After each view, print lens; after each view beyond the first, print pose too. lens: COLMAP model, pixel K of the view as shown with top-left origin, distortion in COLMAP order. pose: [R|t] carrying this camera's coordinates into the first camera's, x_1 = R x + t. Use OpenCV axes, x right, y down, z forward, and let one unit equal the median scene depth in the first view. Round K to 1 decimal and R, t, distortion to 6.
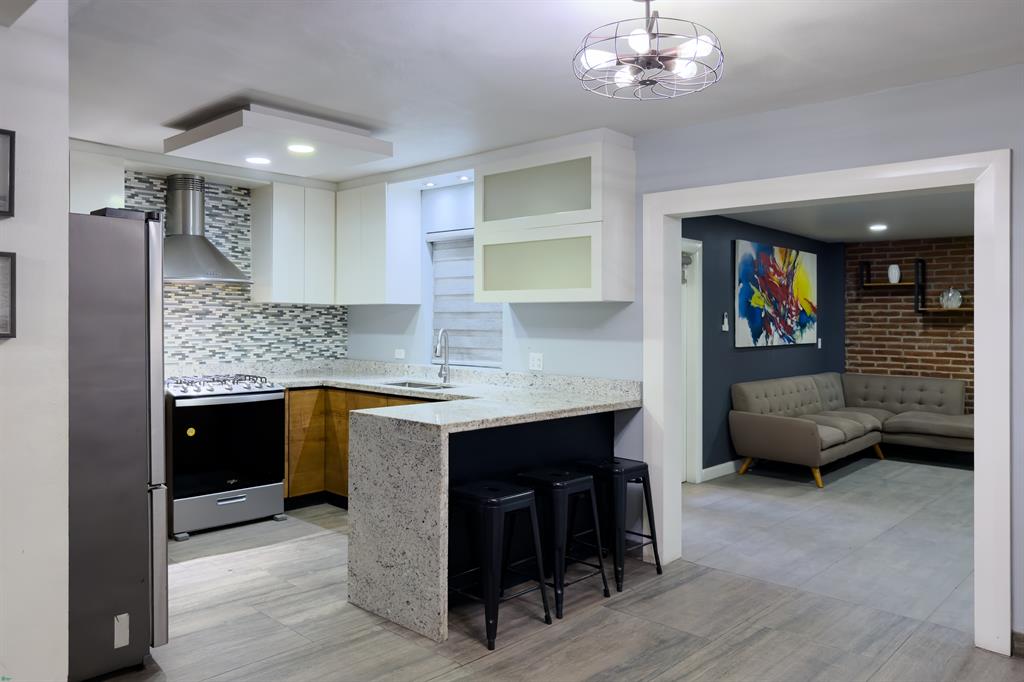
lens RADIAL K [[751.5, 0, 514.6], [0, 751.5, 319.3], [0, 0, 1]] dist [-0.010754, -0.005061]
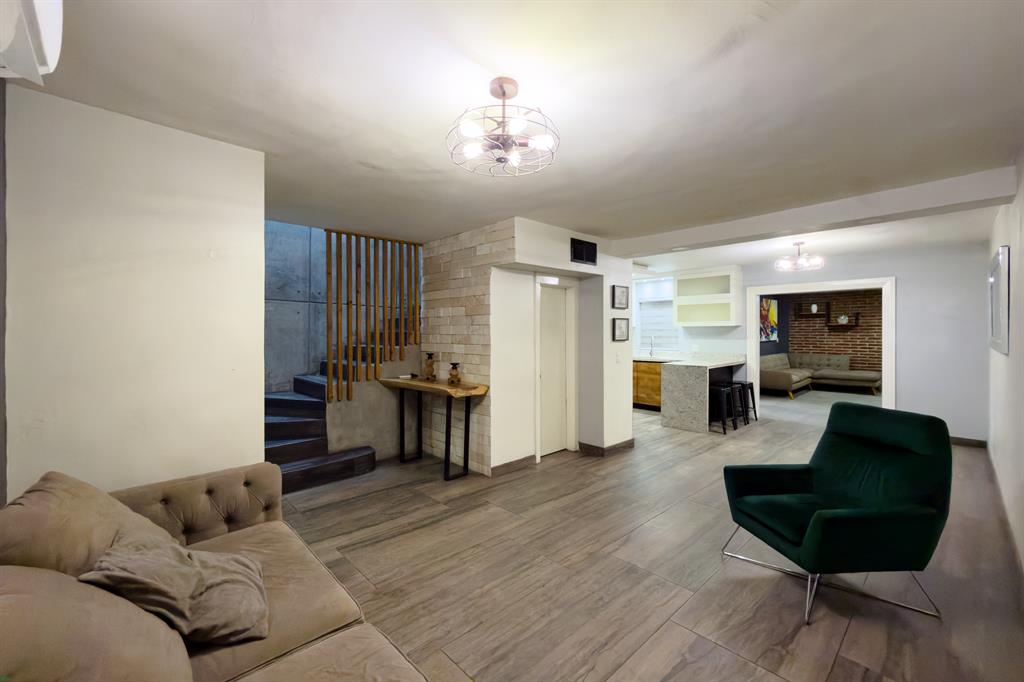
lens RADIAL K [[424.1, 0, 510.5], [0, 424.1, 339.3], [0, 0, 1]] dist [0.000078, -0.000144]
pose [[0.997040, -0.014135, -0.075577, -0.317784], [0.015752, 0.999659, 0.020840, -0.010110], [0.075257, -0.021969, 0.996922, -0.348141]]
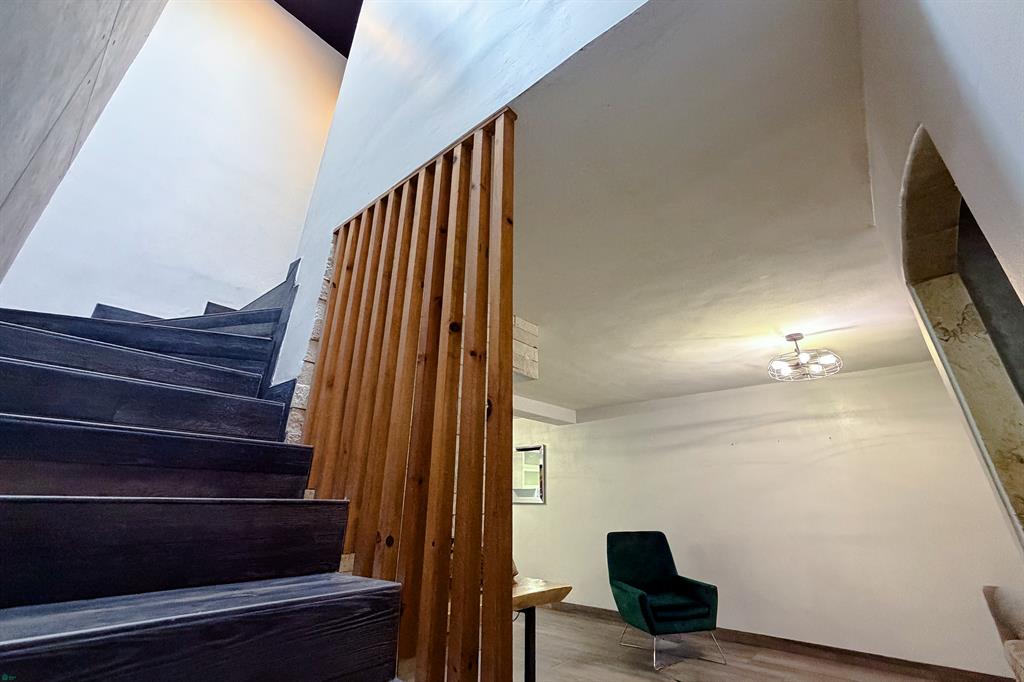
lens RADIAL K [[421.5, 0, 510.8], [0, 421.5, 307.2], [0, 0, 1]] dist [-0.000331, -0.000395]
pose [[-0.039124, 0.404392, 0.913749, -0.717791], [-0.009743, 0.914251, -0.405031, 0.007123], [-0.999187, -0.024749, -0.031829, 0.169646]]
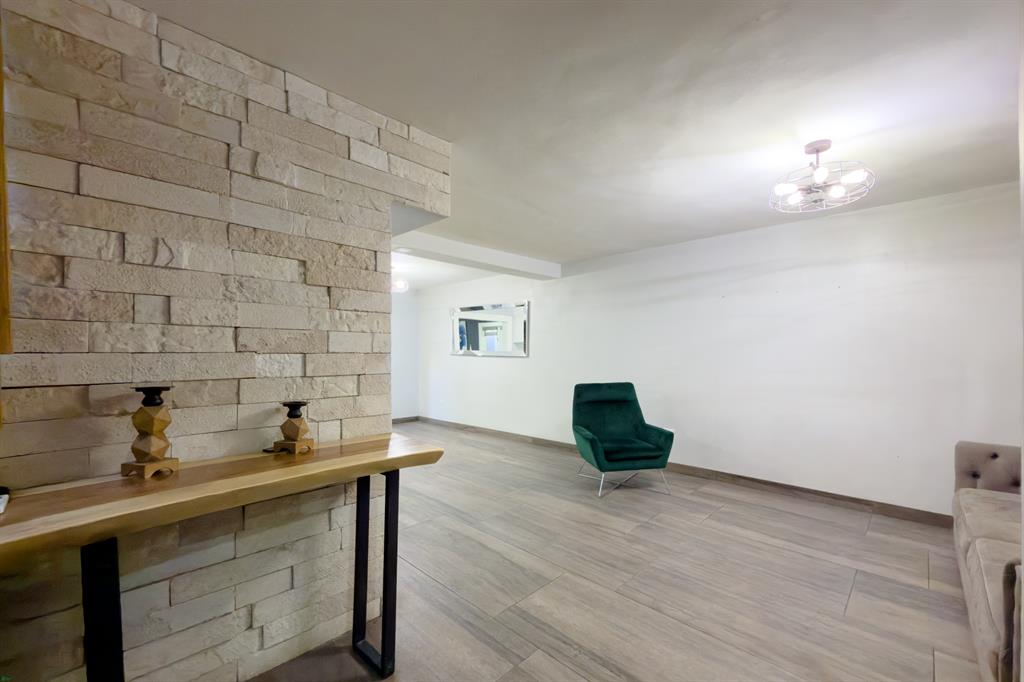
lens RADIAL K [[417.6, 0, 508.8], [0, 417.6, 352.6], [0, 0, 1]] dist [-0.000480, -0.000100]
pose [[0.038310, -0.015195, 0.999150, -0.640153], [-0.002250, 0.999881, 0.015293, 0.003230], [-0.999263, -0.002834, 0.038271, 0.081362]]
